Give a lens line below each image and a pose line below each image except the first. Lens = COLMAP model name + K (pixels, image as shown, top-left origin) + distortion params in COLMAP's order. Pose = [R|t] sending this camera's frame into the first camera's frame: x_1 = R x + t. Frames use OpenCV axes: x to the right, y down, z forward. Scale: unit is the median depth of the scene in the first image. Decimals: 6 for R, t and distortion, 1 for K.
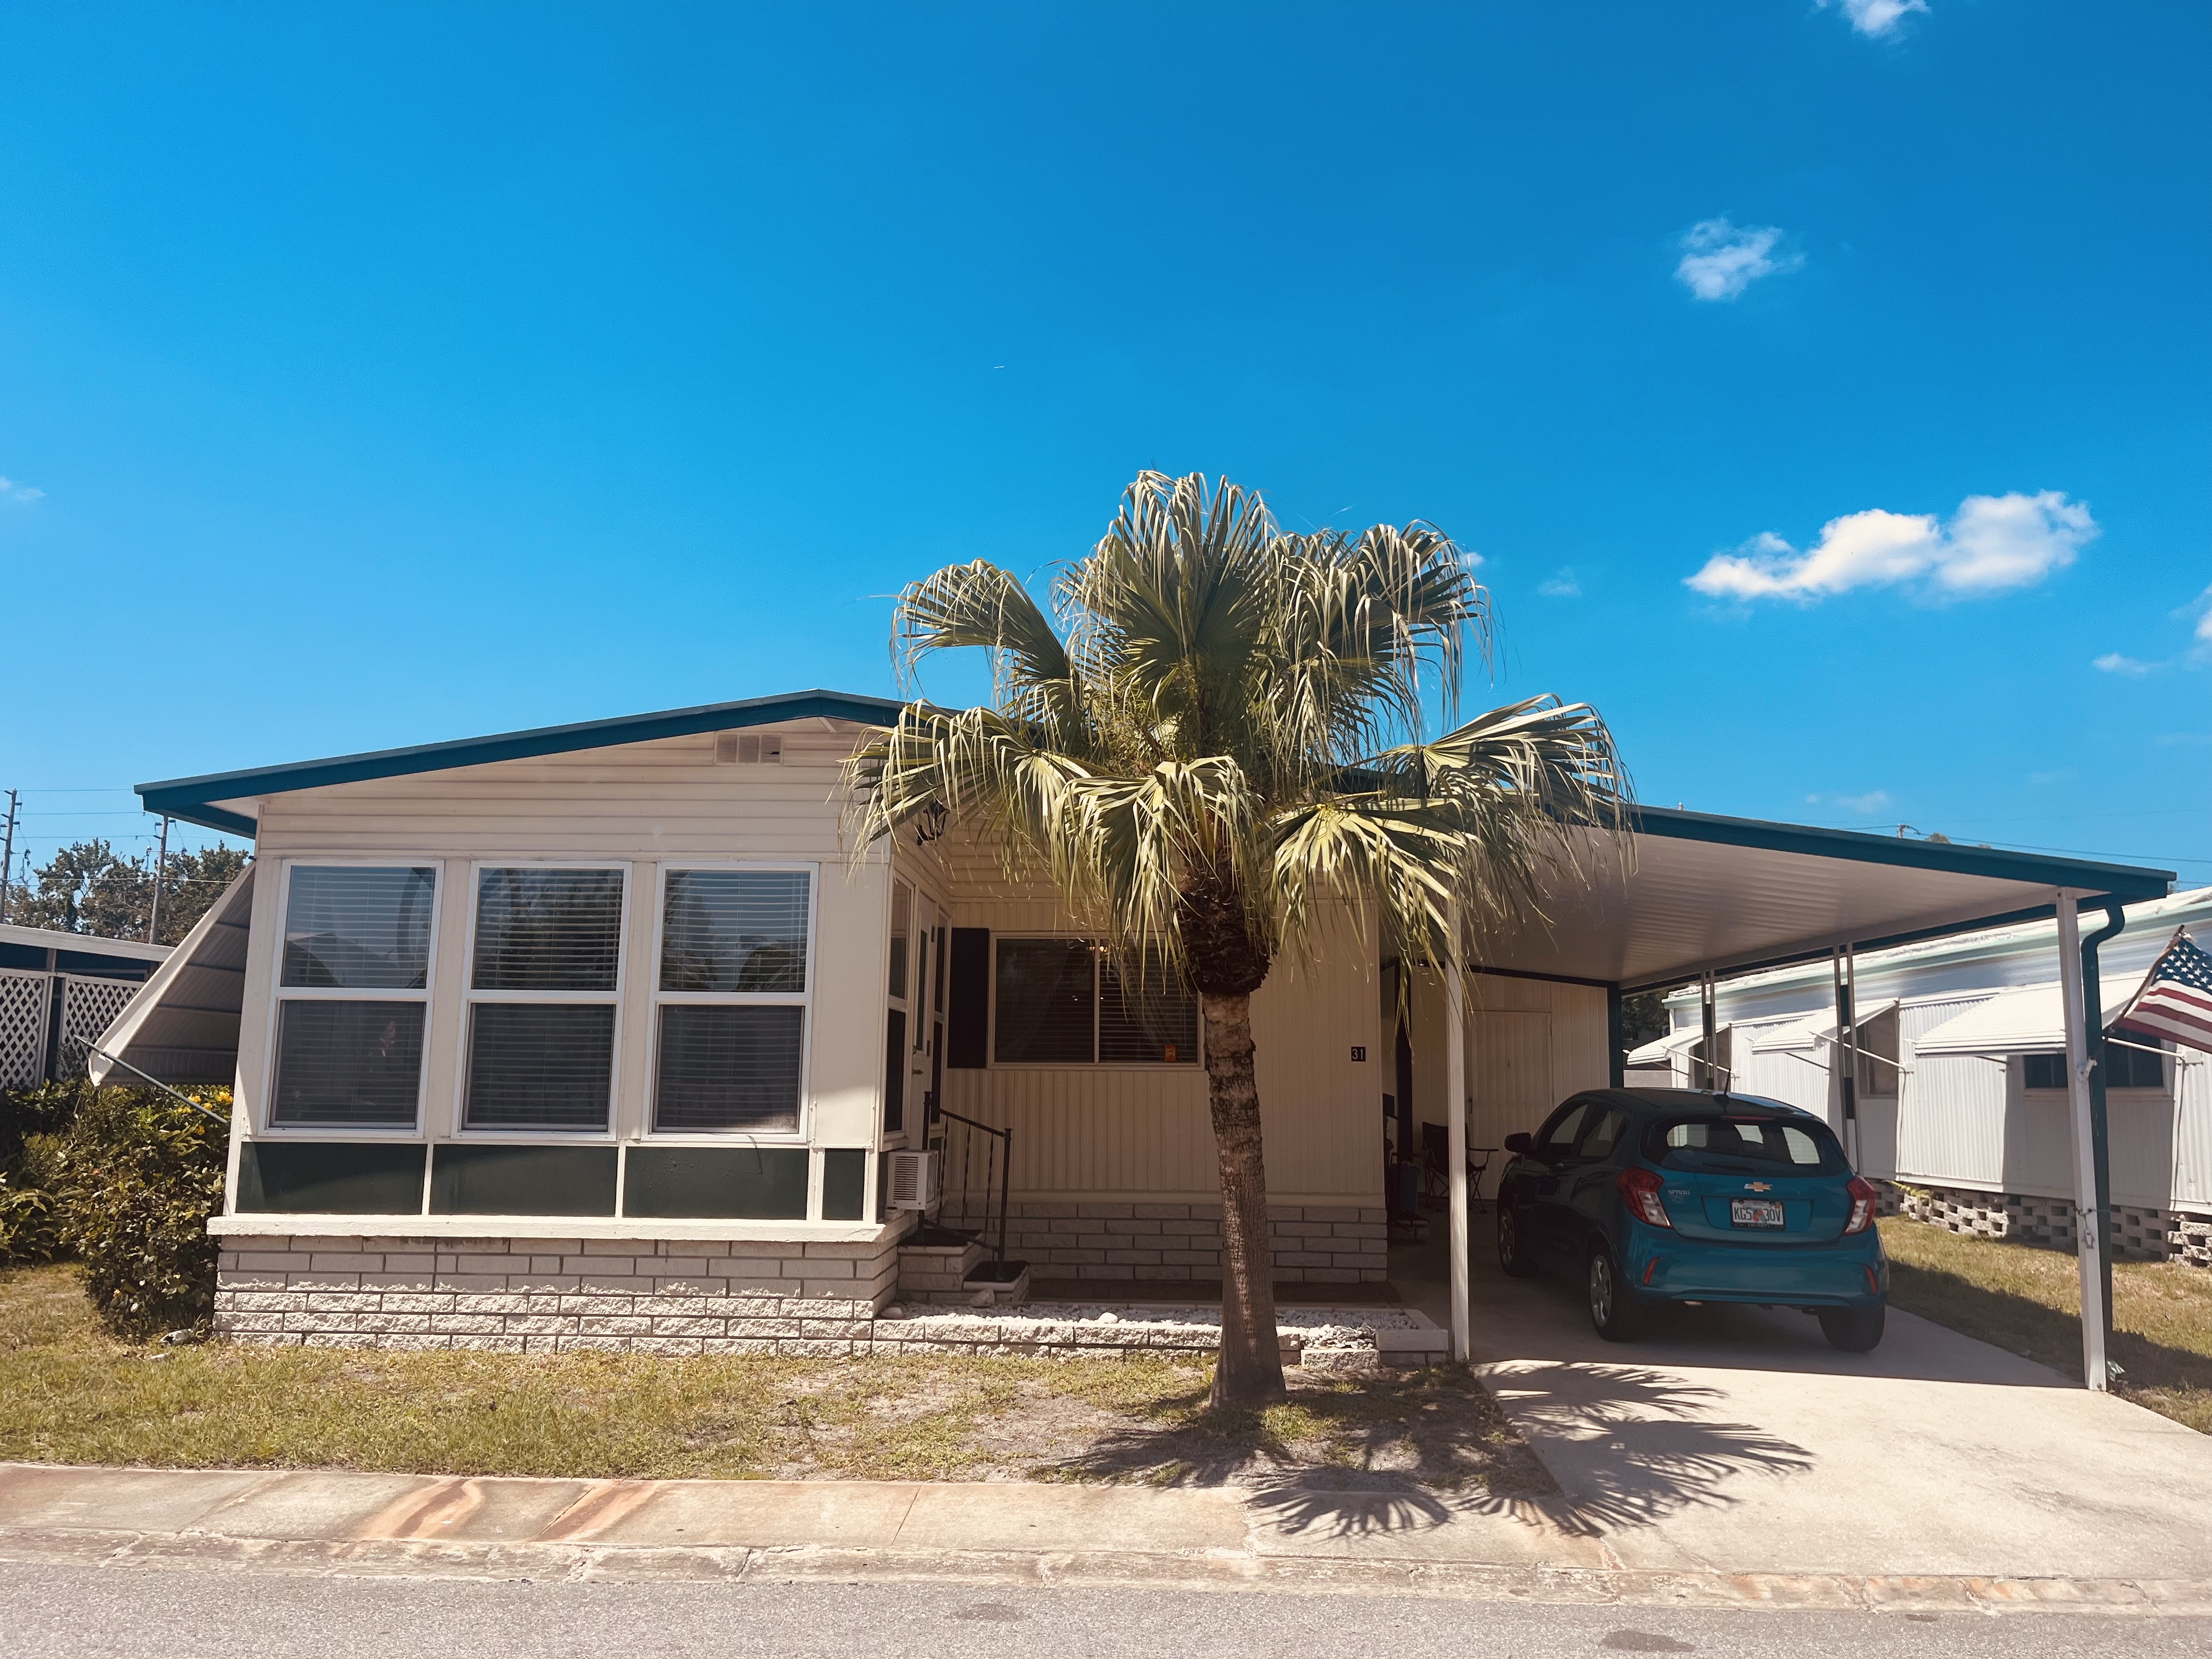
lens RADIAL K [[1722.3, 0, 1113.5], [0, 1722.3, 841.9], [0, 0, 1]] dist [0.051453, -0.073368]
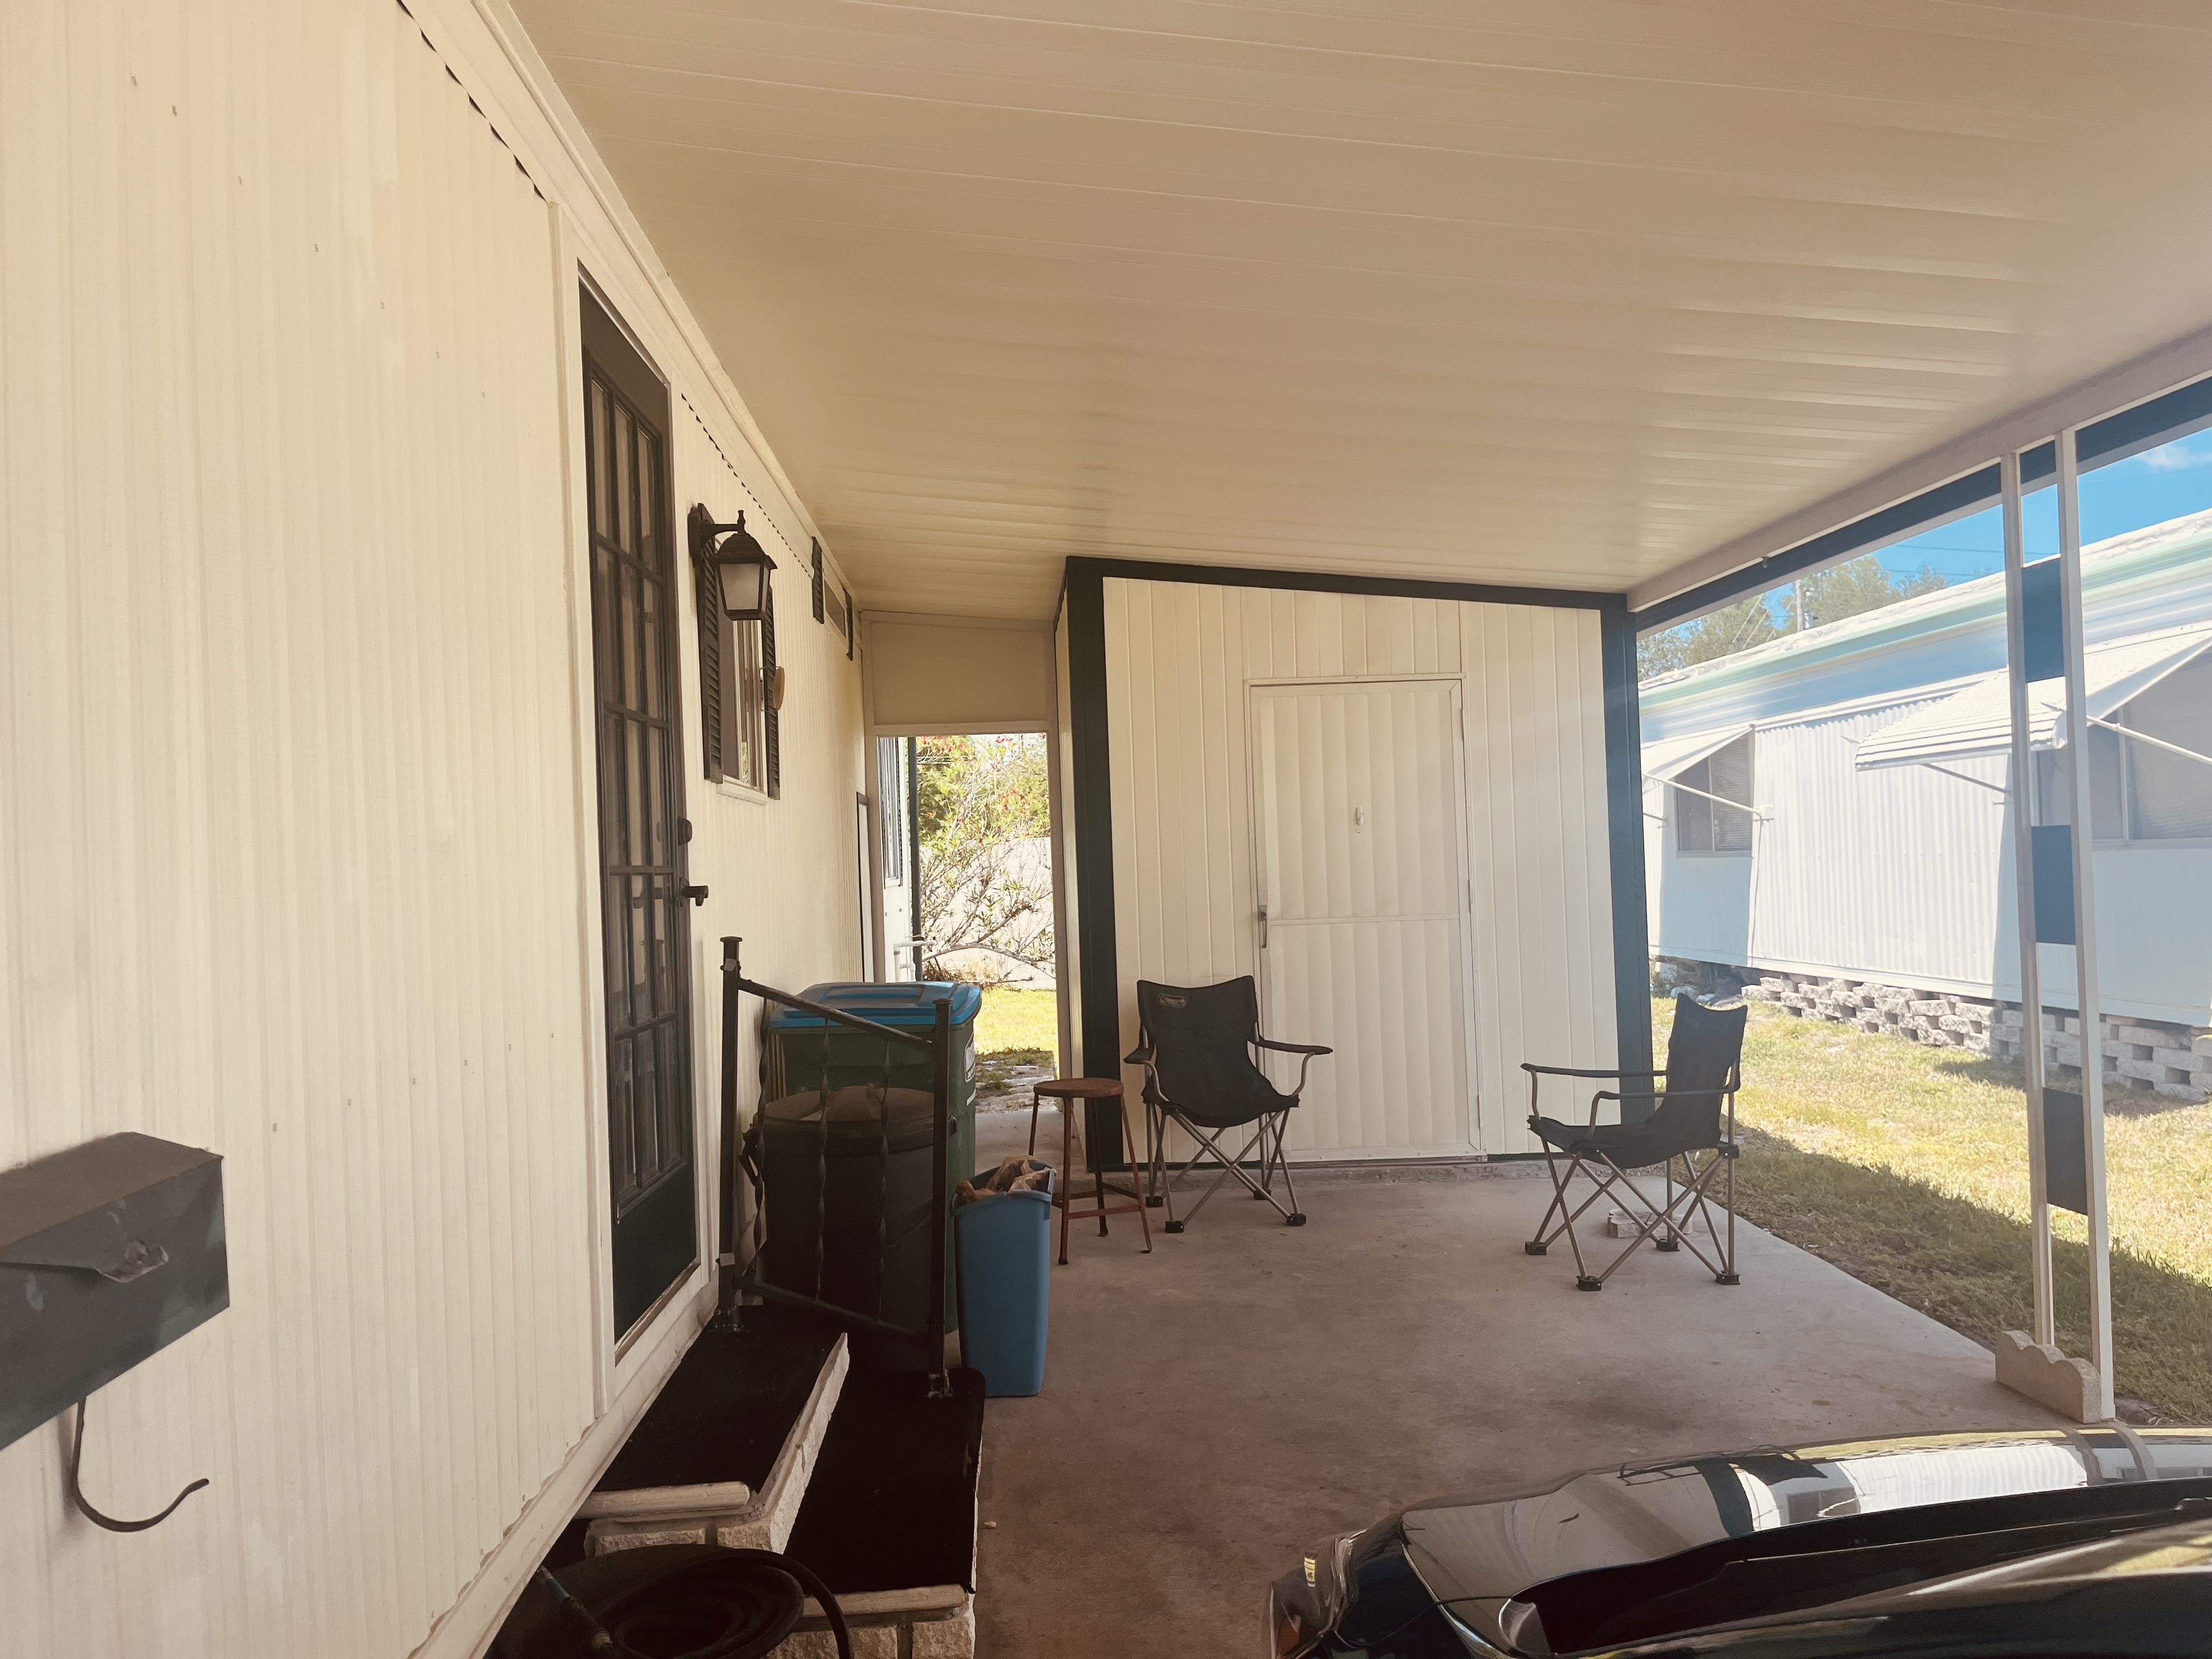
lens RADIAL K [[1722.3, 0, 1113.5], [0, 1722.3, 841.9], [0, 0, 1]] dist [0.051453, -0.073368]
pose [[0.985316, -0.050663, 0.163050, 0.084563], [0.030859, 0.992078, 0.121775, 0.064388], [-0.167928, -0.114955, 0.979074, 0.474463]]
